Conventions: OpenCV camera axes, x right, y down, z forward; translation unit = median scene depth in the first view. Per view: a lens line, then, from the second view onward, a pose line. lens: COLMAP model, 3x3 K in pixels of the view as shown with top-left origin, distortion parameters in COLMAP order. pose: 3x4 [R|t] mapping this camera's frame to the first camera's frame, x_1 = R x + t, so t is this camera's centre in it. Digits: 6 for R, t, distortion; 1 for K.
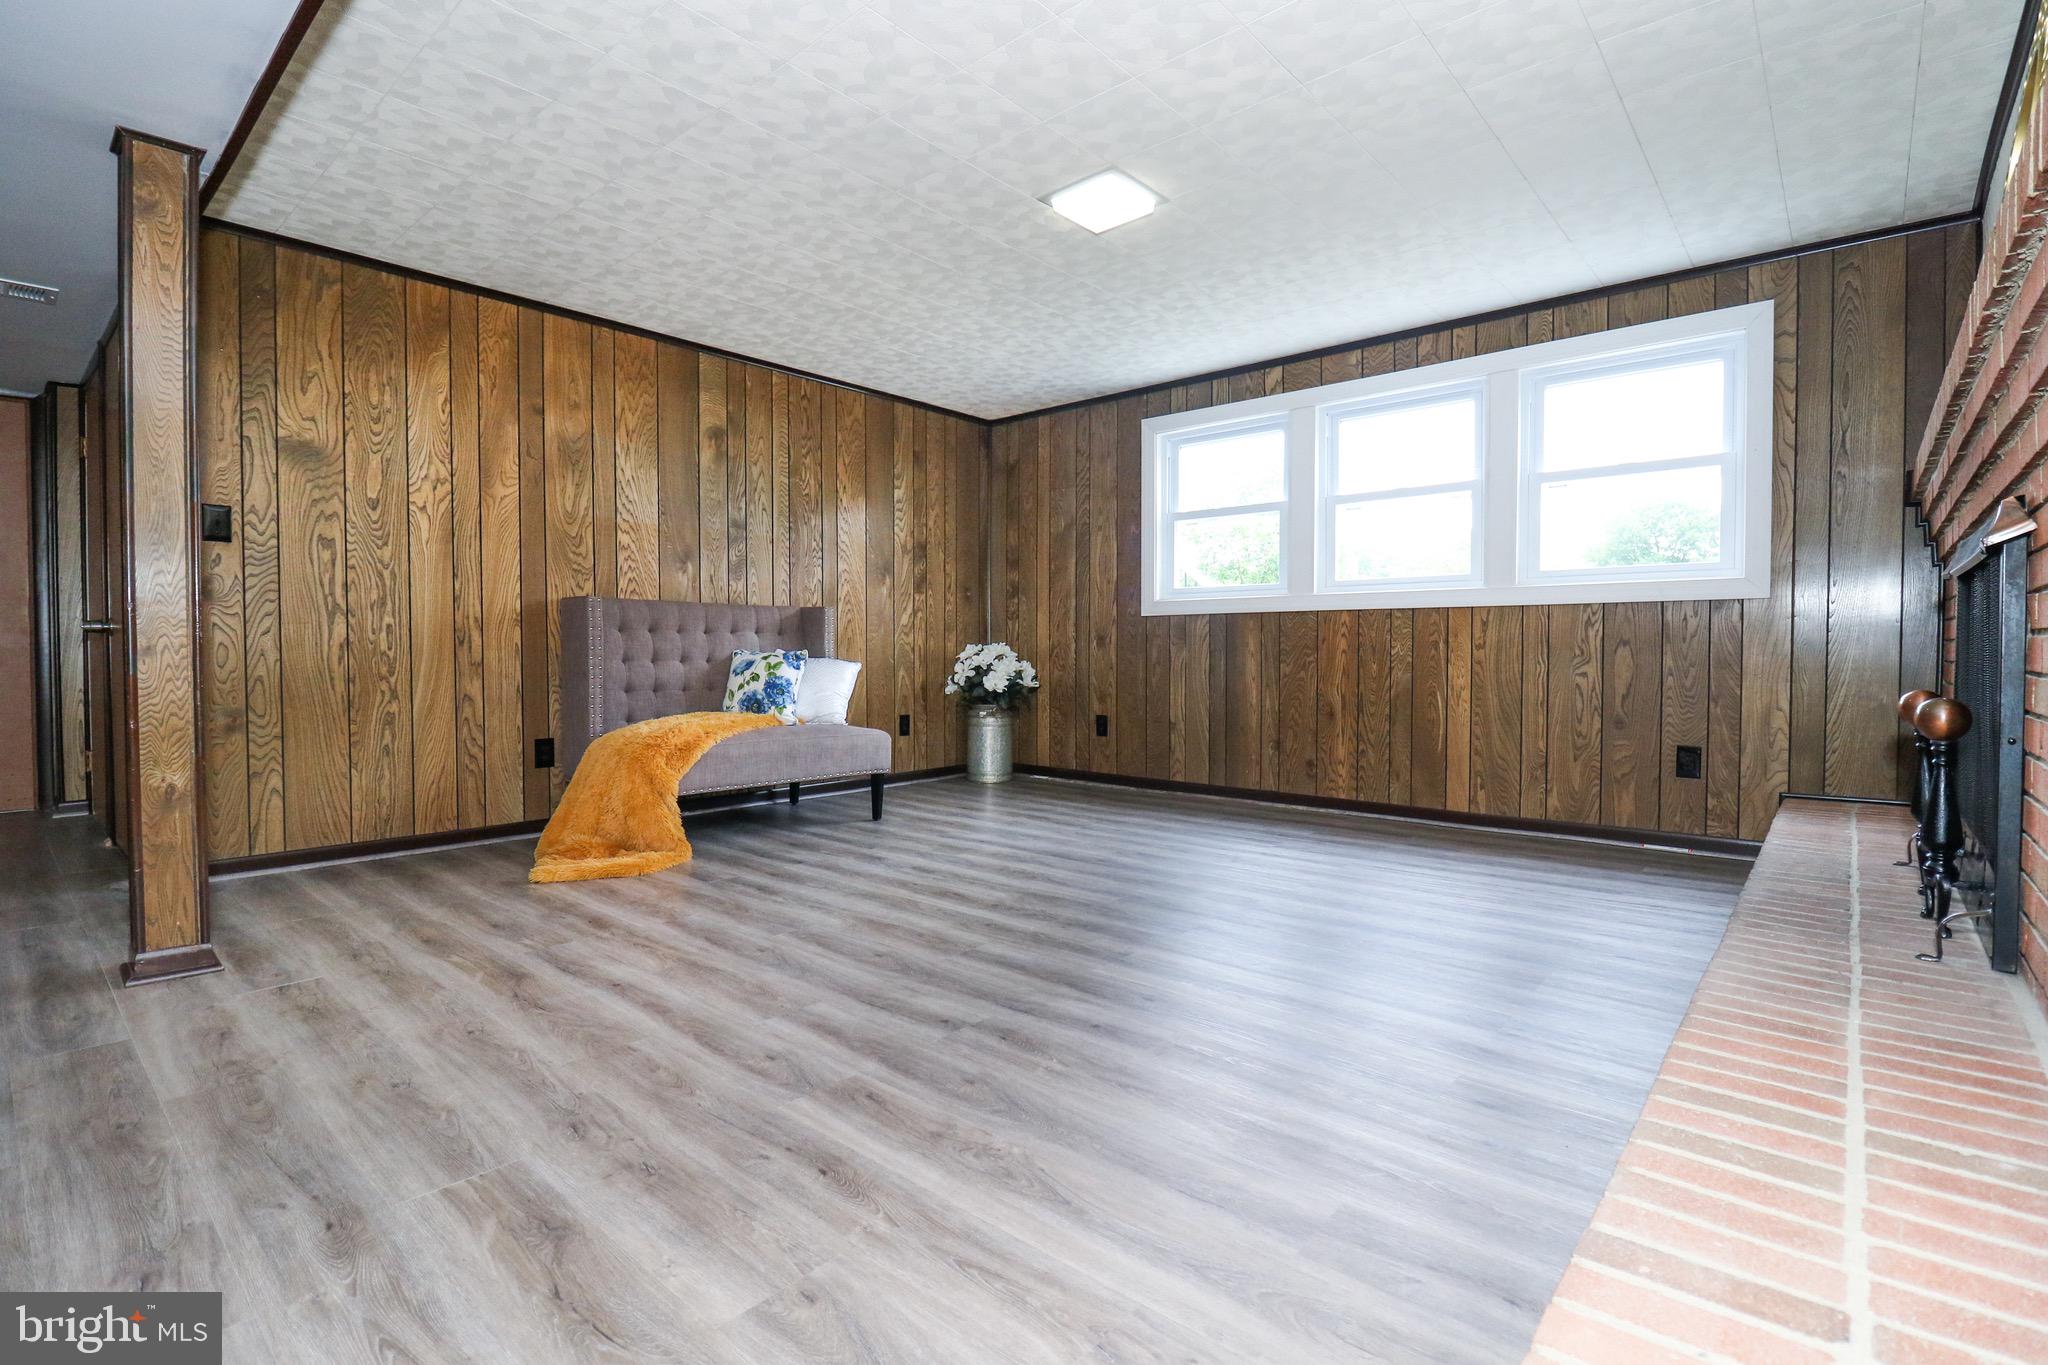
lens RADIAL K [[941.4, 0, 1024.0], [0, 941.4, 682.5], [0, 0, 1]] dist [0.001973, -0.010801]
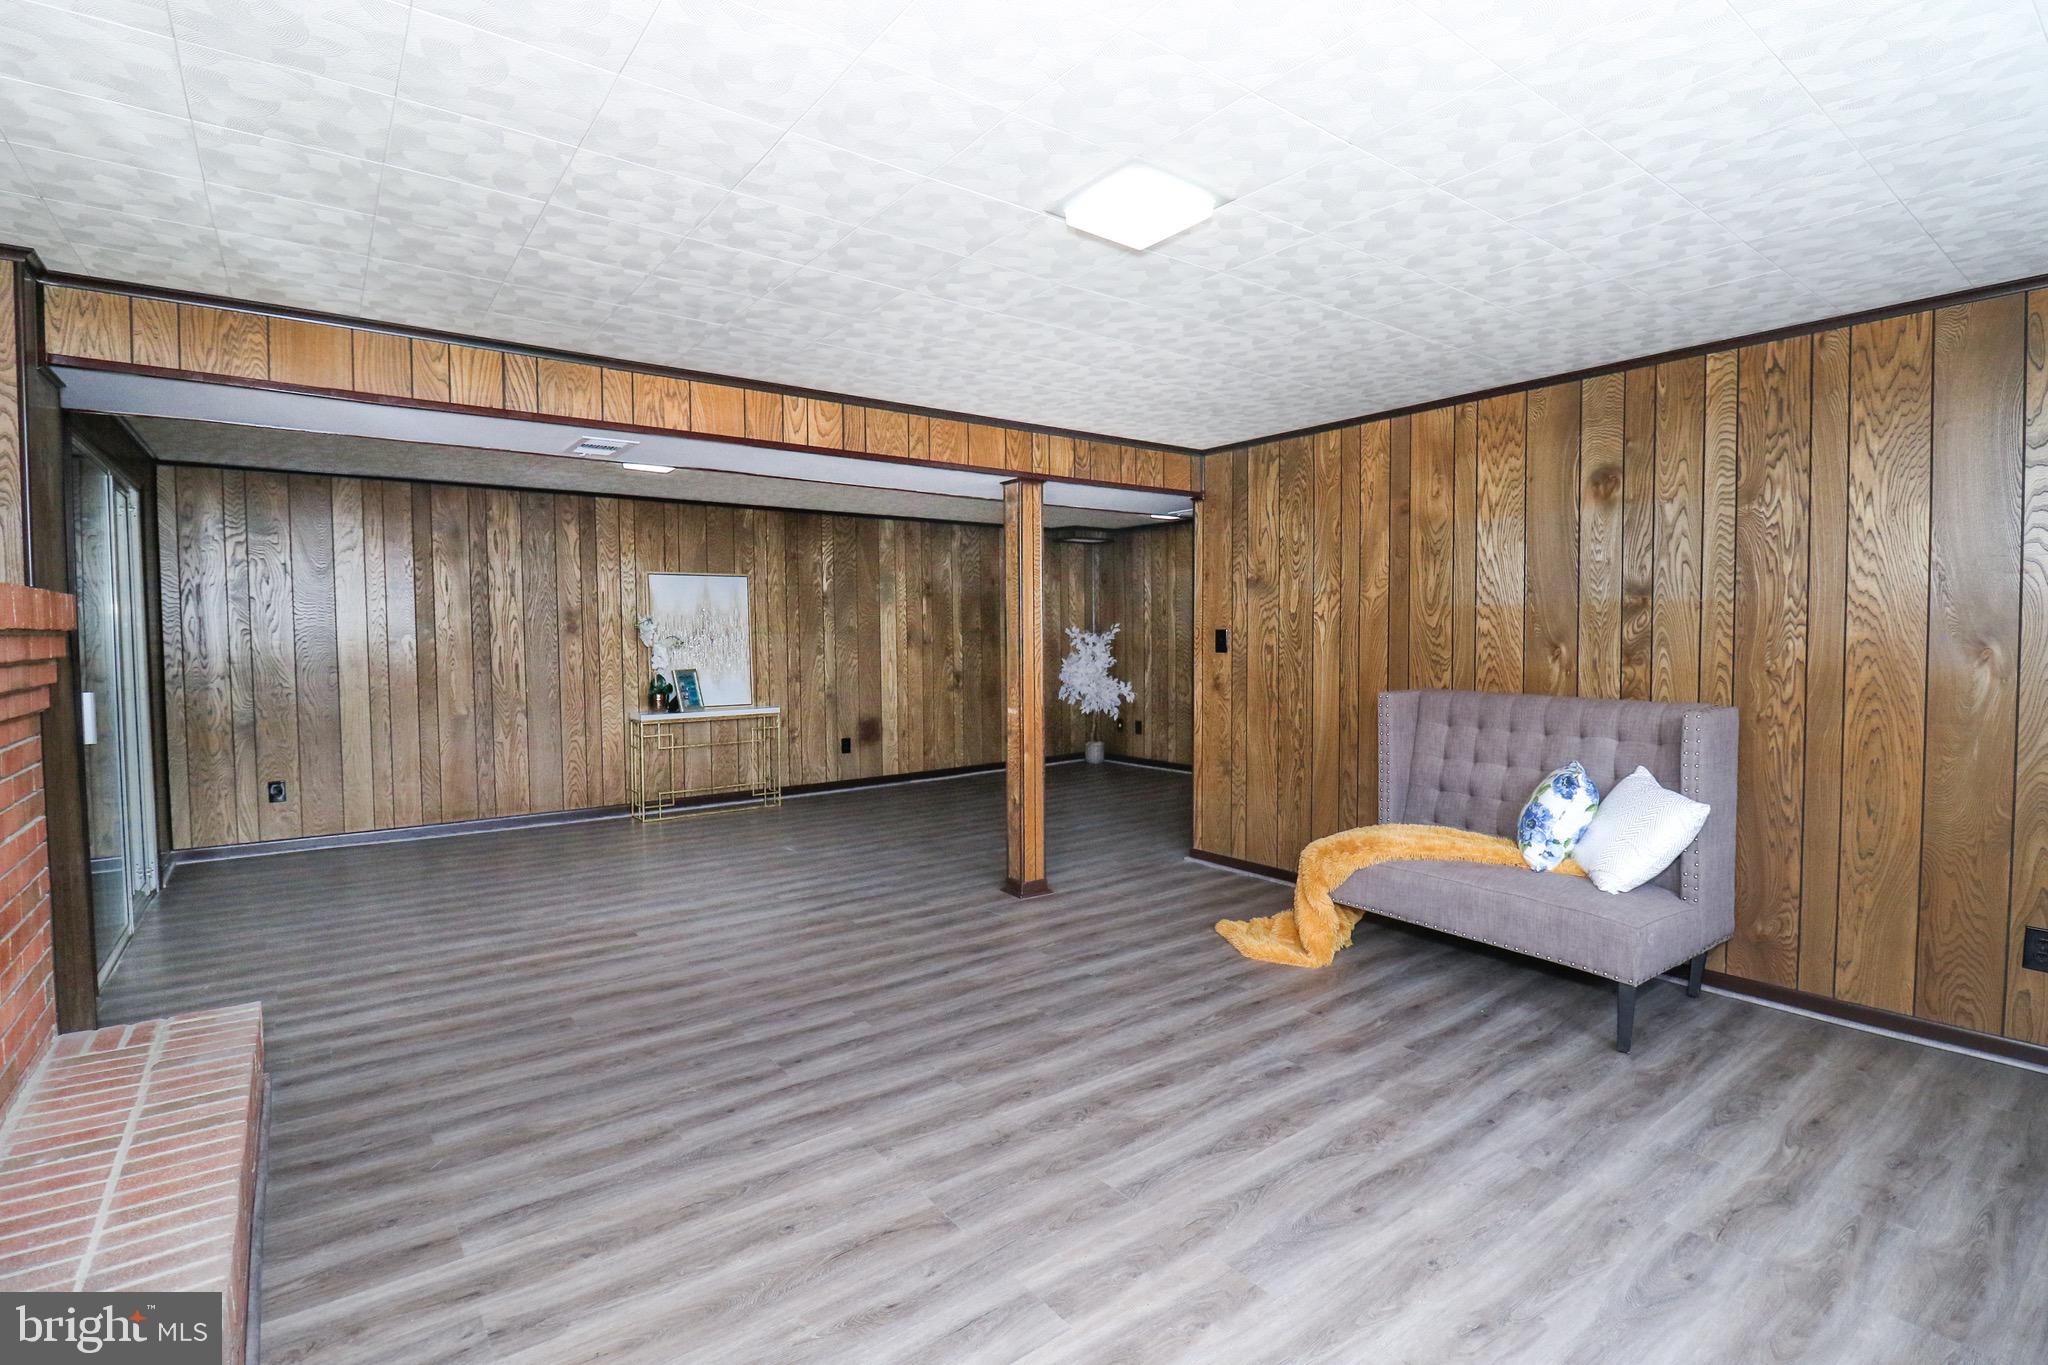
lens RADIAL K [[941.4, 0, 1024.0], [0, 941.4, 682.5], [0, 0, 1]] dist [0.001973, -0.010801]
pose [[-0.192234, 0.047801, -0.980184, 0.664036], [-0.029358, 0.998086, 0.054432, -0.158484], [0.980910, 0.039240, -0.190463, 0.877584]]
